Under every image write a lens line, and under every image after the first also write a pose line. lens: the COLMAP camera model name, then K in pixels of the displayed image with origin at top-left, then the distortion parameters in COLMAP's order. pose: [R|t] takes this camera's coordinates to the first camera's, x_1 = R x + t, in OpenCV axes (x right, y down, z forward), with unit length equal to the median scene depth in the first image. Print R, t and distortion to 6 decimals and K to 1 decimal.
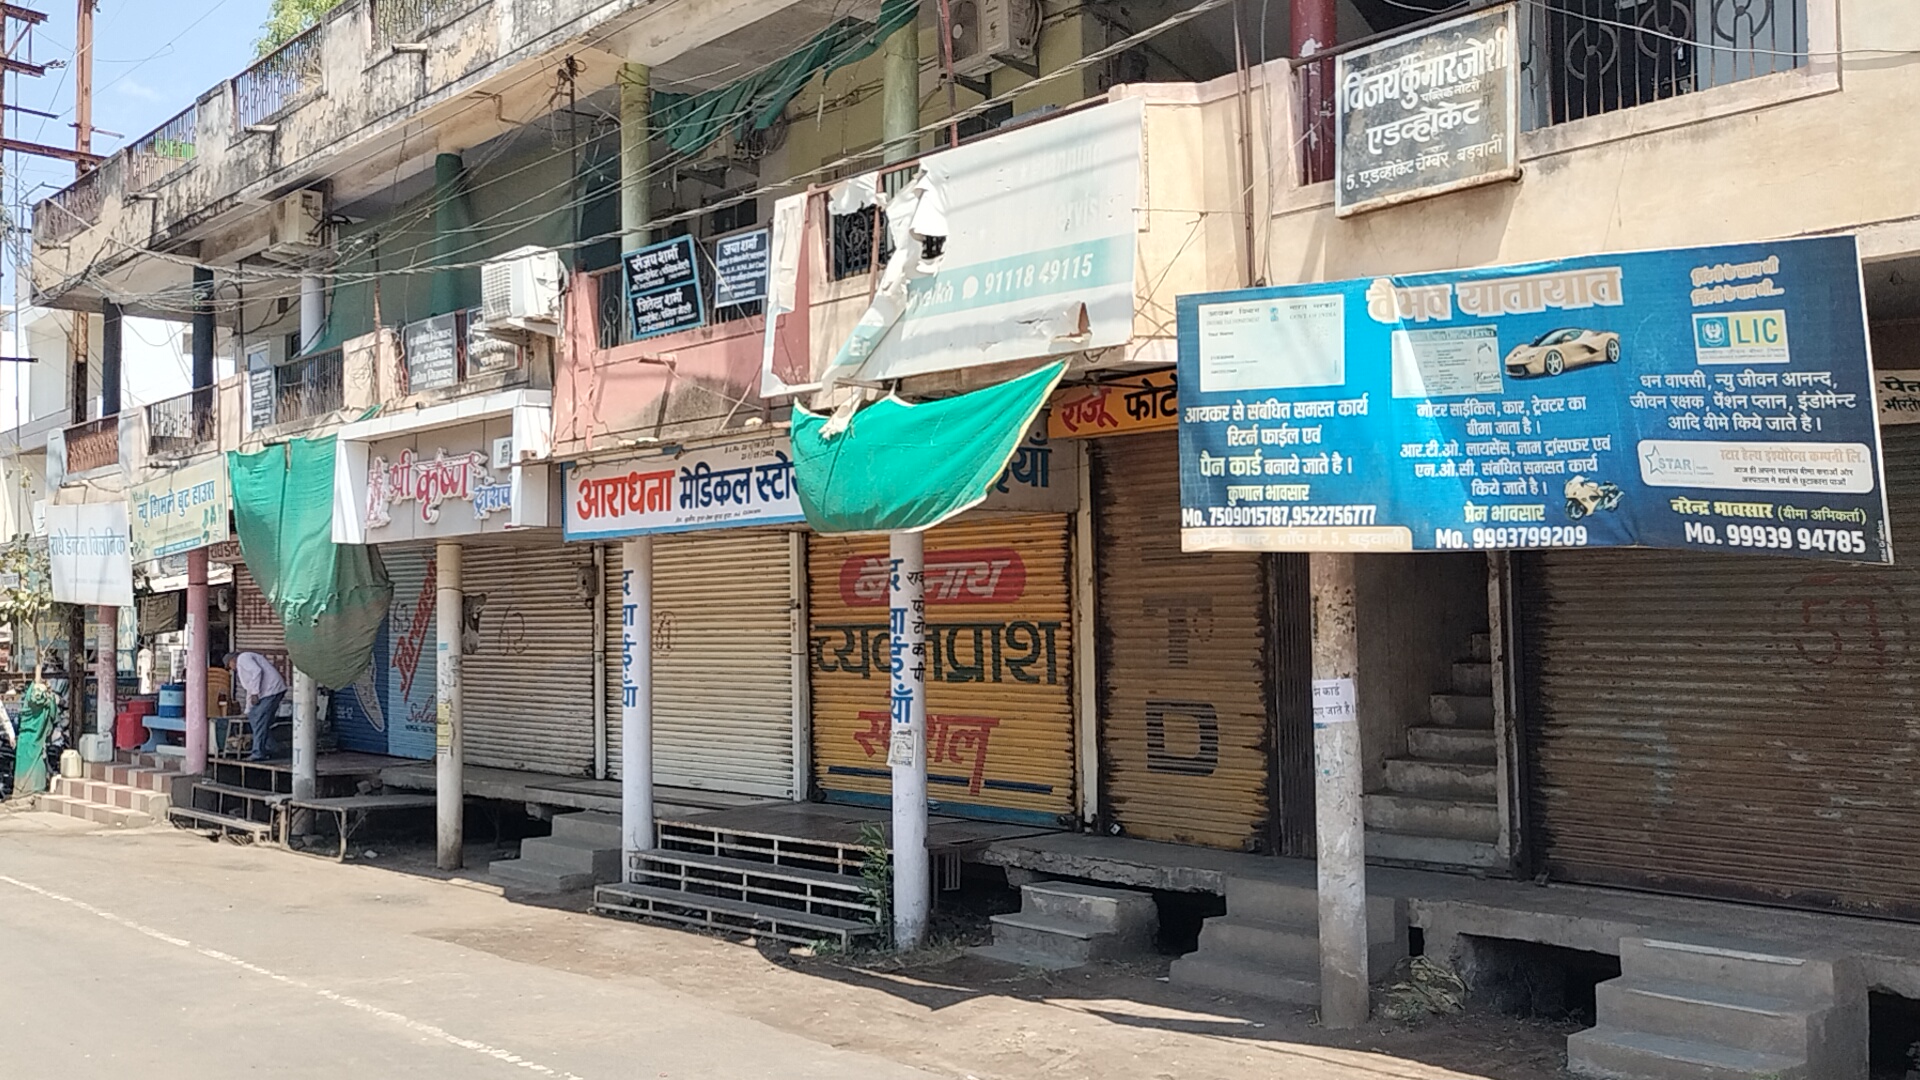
lens RADIAL K [[1829.8, 0, 957.4], [0, 1829.8, 527.2], [0, 0, 1]] dist [0.101717, -0.225583]
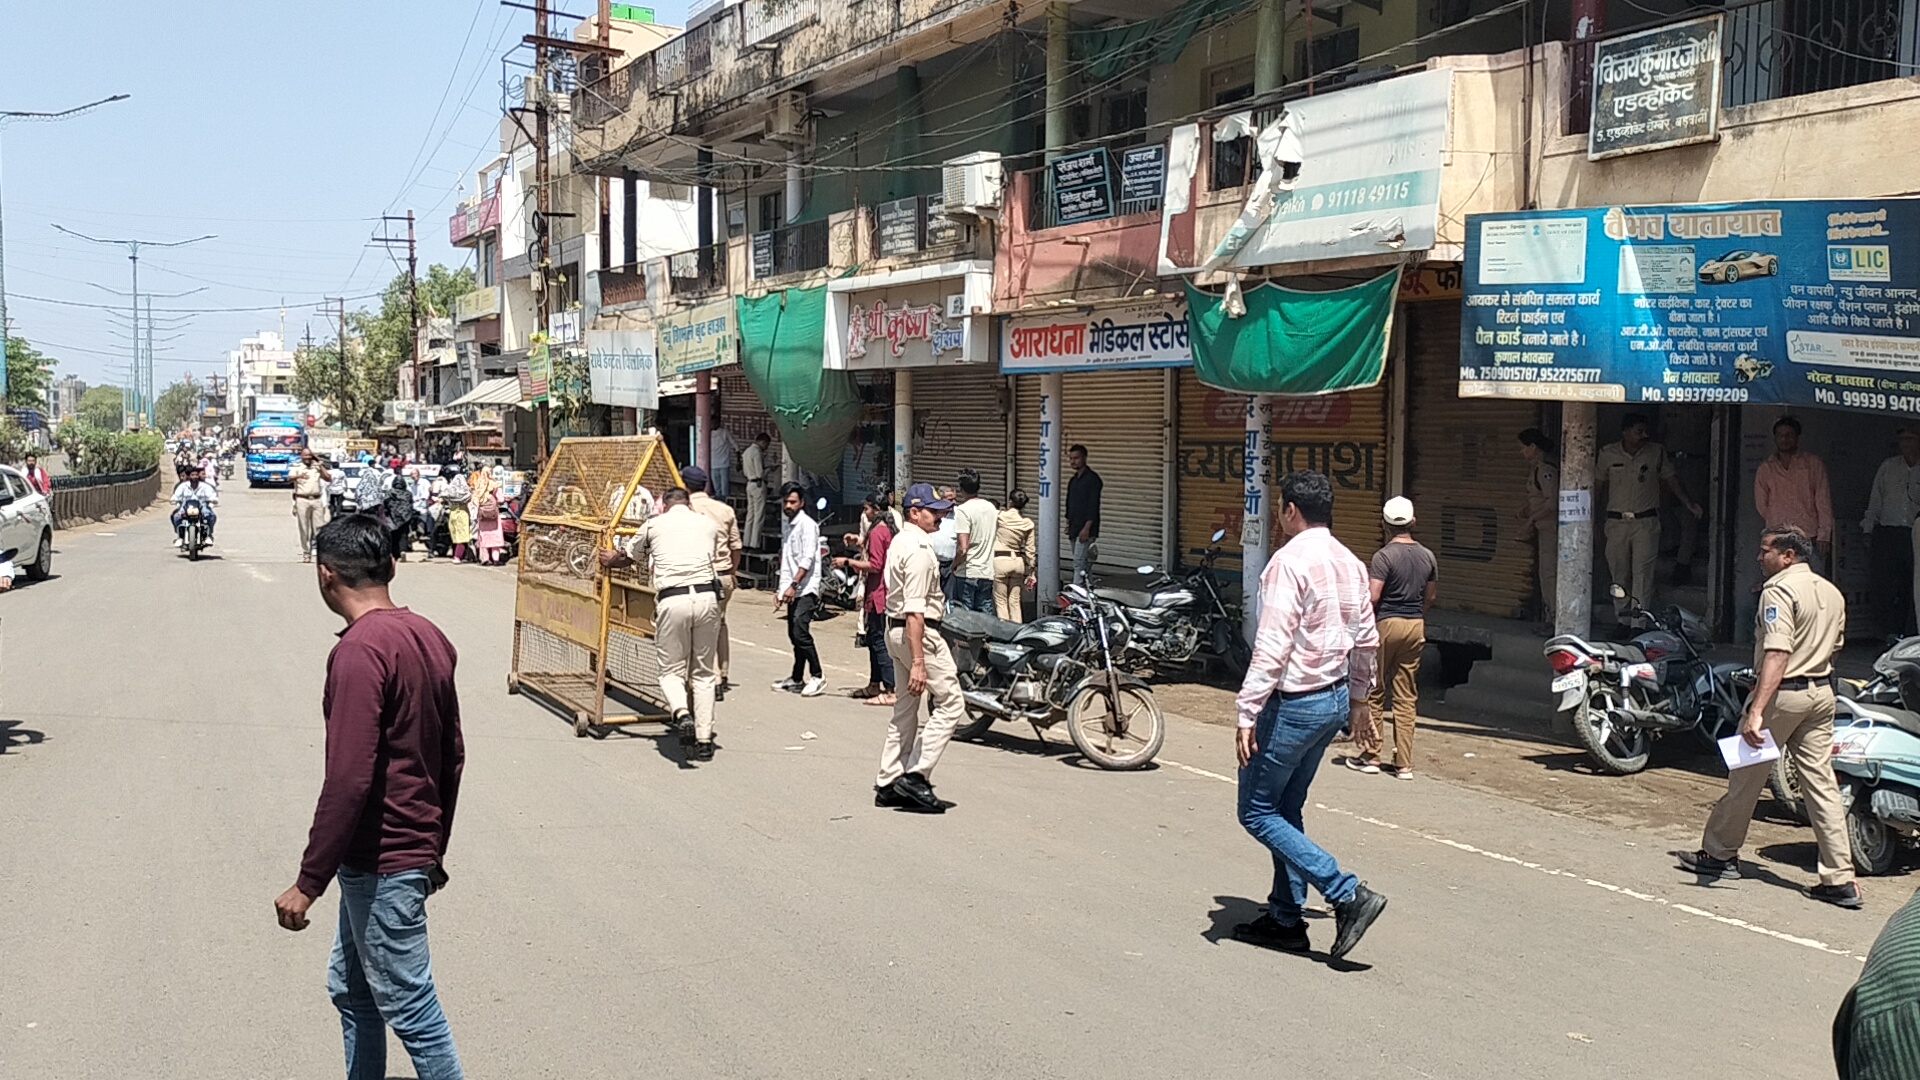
lens RADIAL K [[1707.4, 0, 942.0], [0, 1707.4, 521.7], [0, 0, 1]] dist [0.185542, -0.453547]
pose [[0.979717, 0.035779, -0.197165, -0.003720], [-0.014889, 0.994209, 0.106431, -0.019507], [0.199831, -0.101337, 0.974576, -0.278869]]
